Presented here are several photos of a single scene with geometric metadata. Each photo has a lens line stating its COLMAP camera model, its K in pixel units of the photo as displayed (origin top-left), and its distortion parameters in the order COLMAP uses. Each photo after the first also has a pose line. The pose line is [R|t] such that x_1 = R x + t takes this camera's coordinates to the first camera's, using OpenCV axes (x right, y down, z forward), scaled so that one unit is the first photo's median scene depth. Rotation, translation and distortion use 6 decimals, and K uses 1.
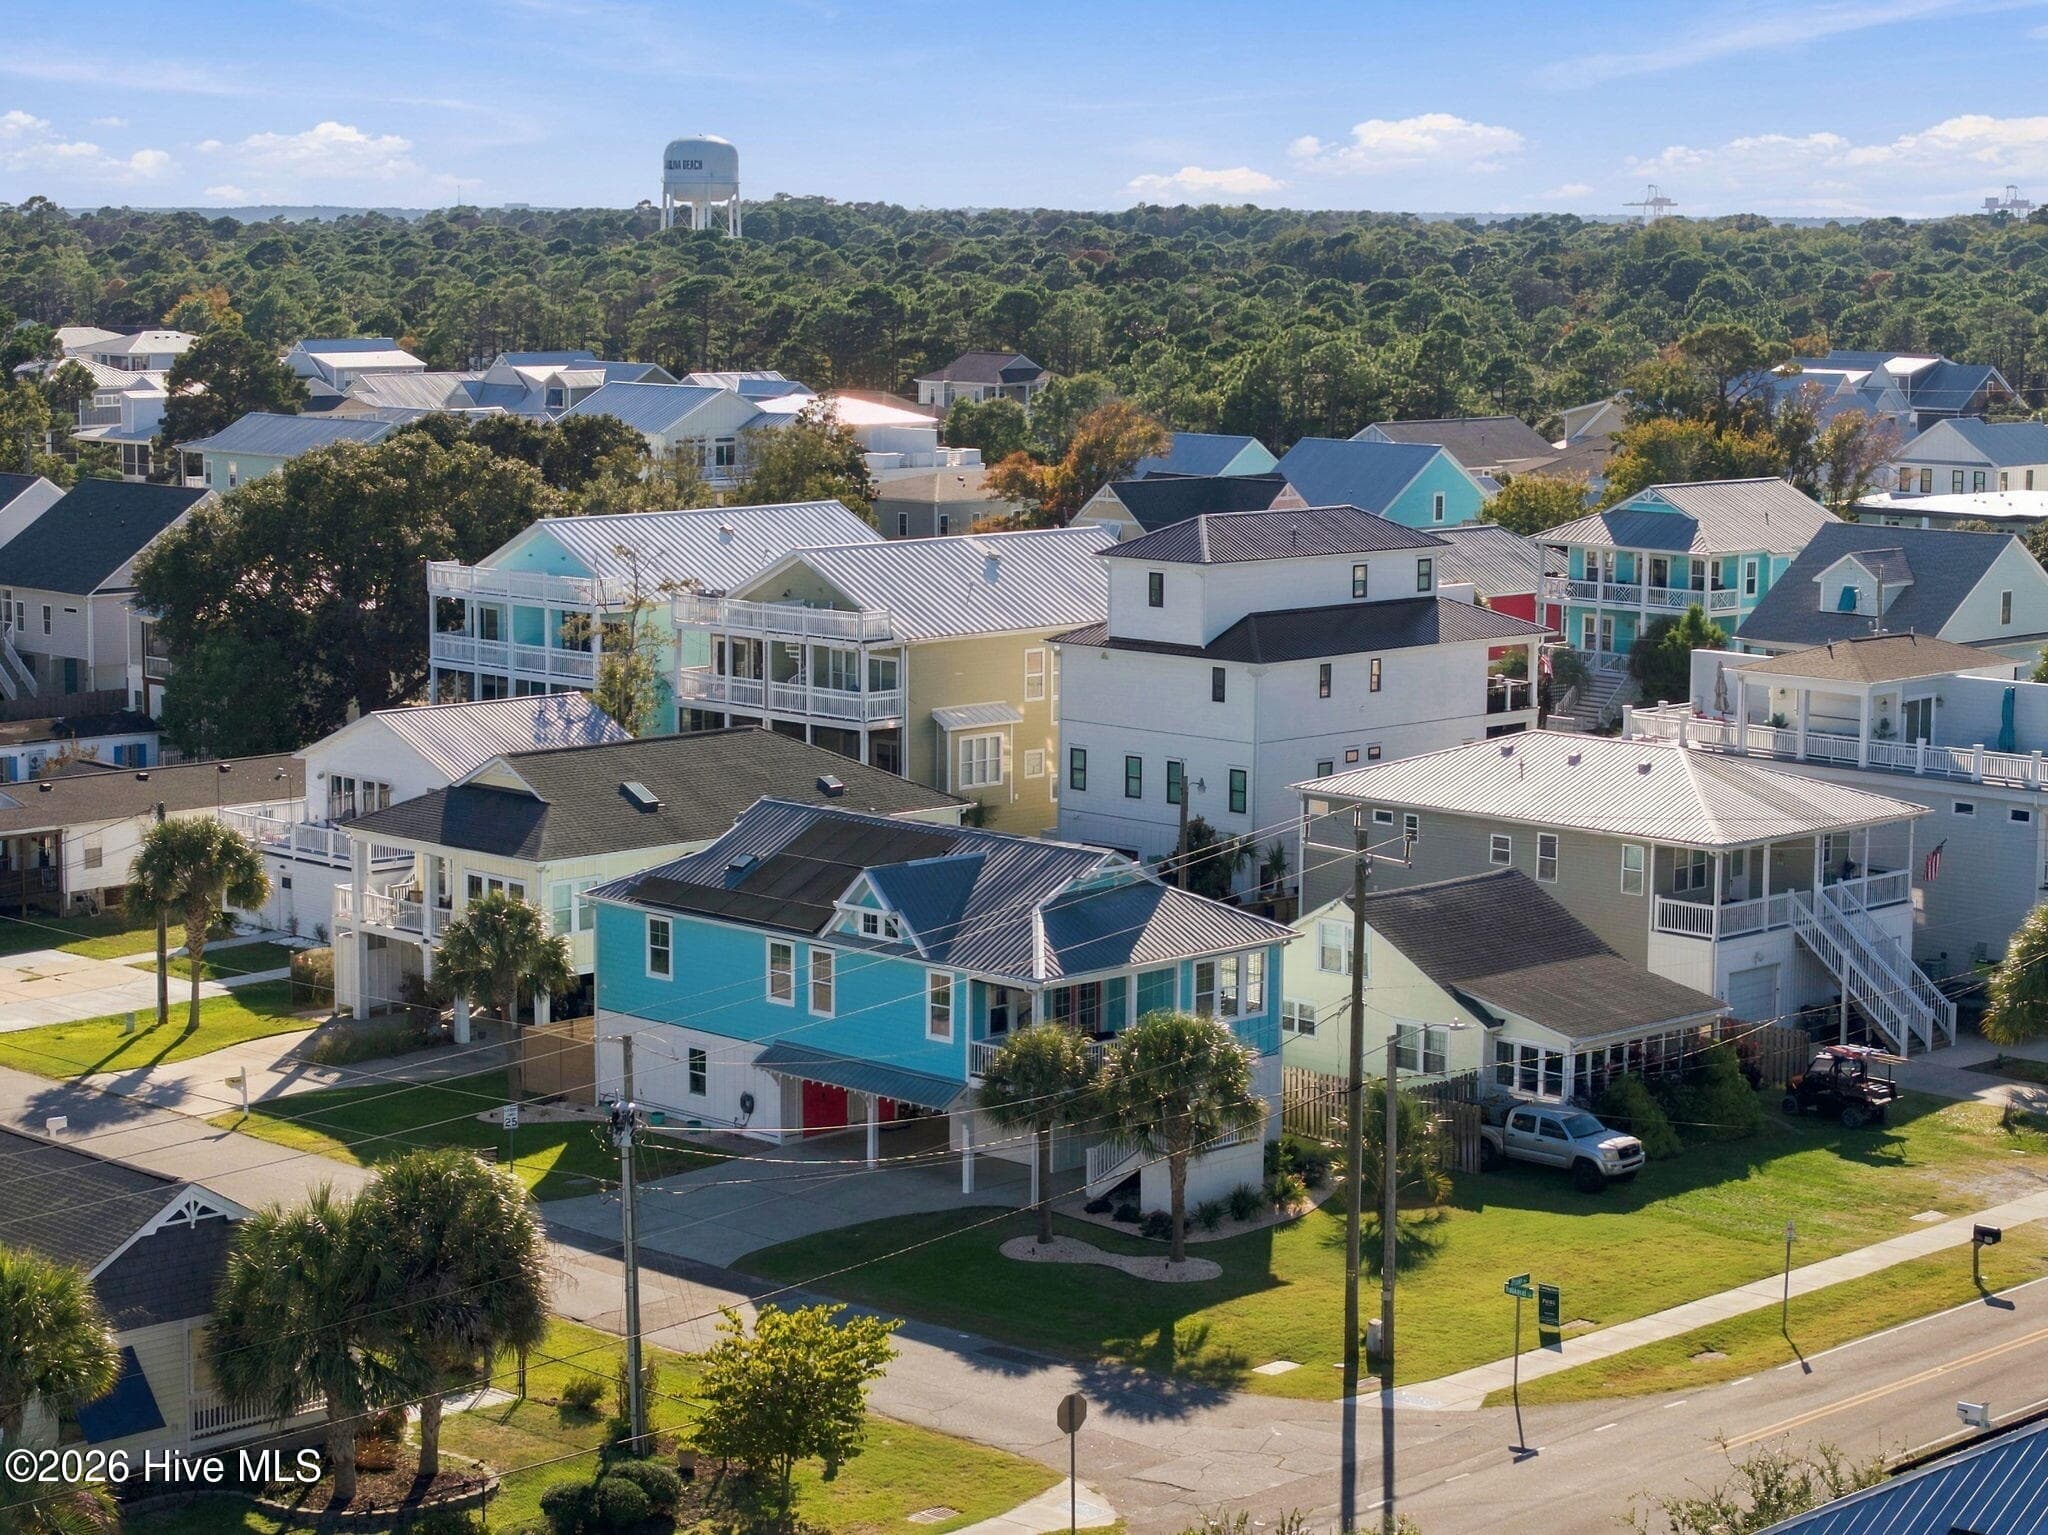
lens RADIAL K [[4100.2, 0, 1023.5], [0, 4100.2, 771.4], [0, 0, 1]] dist [-0.114677, 0.000000]
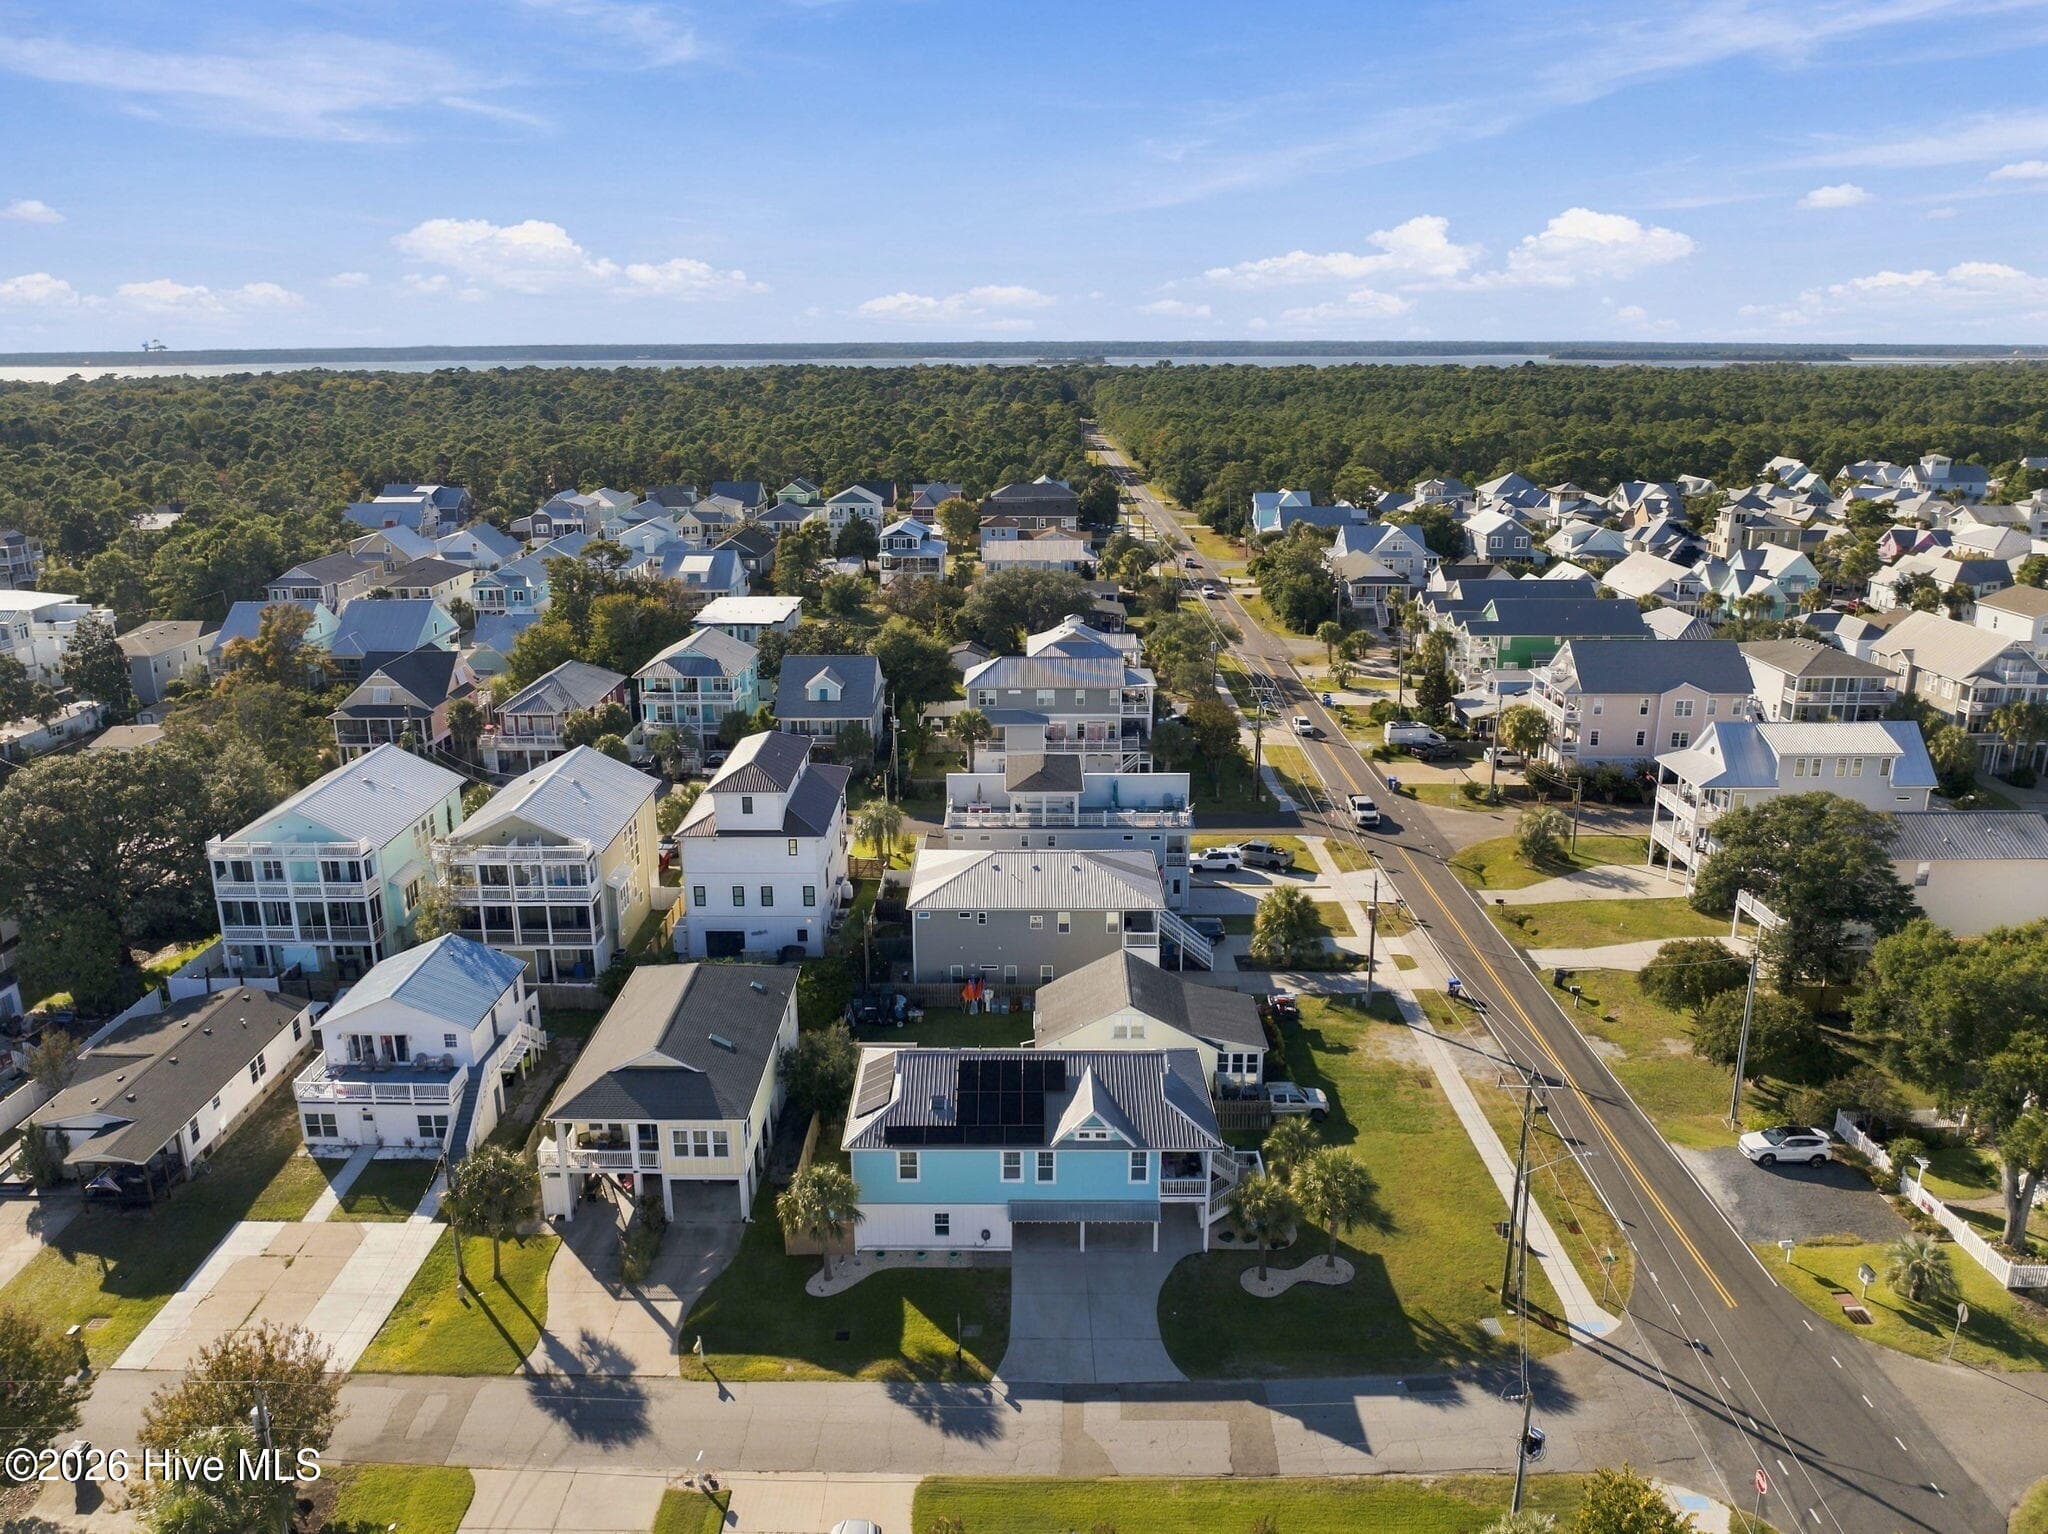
lens RADIAL K [[1440.5, 0, 1011.5], [0, 1440.5, 757.8], [0, 0, 1]] dist [-0.030534, -0.013409]
pose [[0.716547, -0.204237, 0.666968, -0.359316], [0.103139, 0.976686, 0.188273, -0.198228], [-0.689871, -0.066116, 0.720907, 0.452200]]
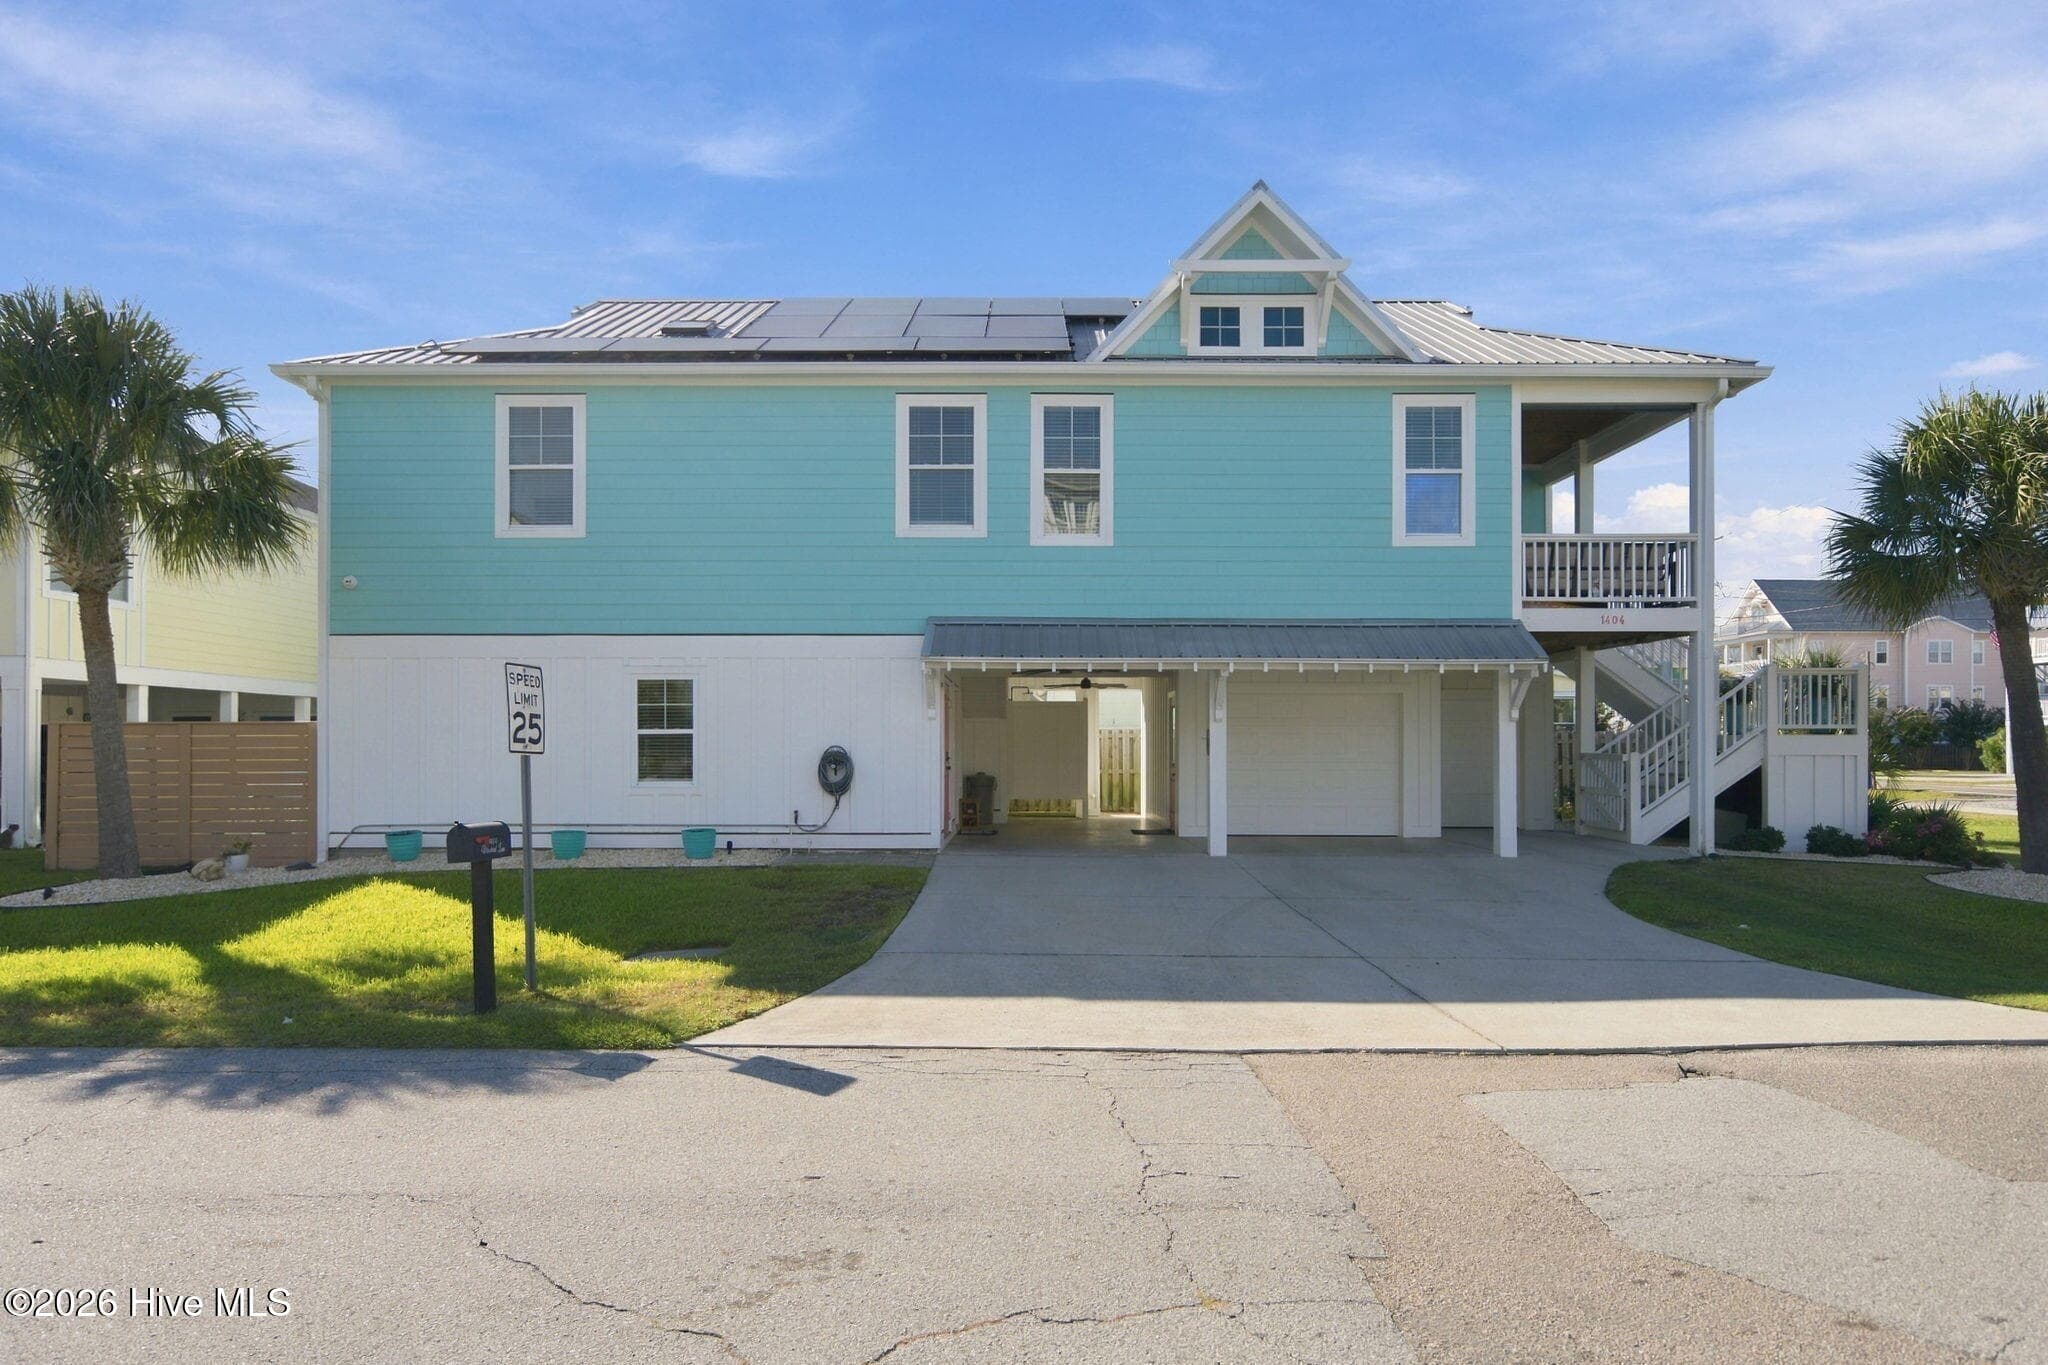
lens RADIAL K [[1212.4, 0, 1049.5], [0, 1212.4, 725.6], [0, 0, 1]] dist [-0.012912, 0.005168]
pose [[0.718914, -0.004805, 0.695082, -0.118244], [0.097181, 0.990850, -0.093663, 0.074520], [-0.688272, 0.134885, 0.712803, 0.728001]]
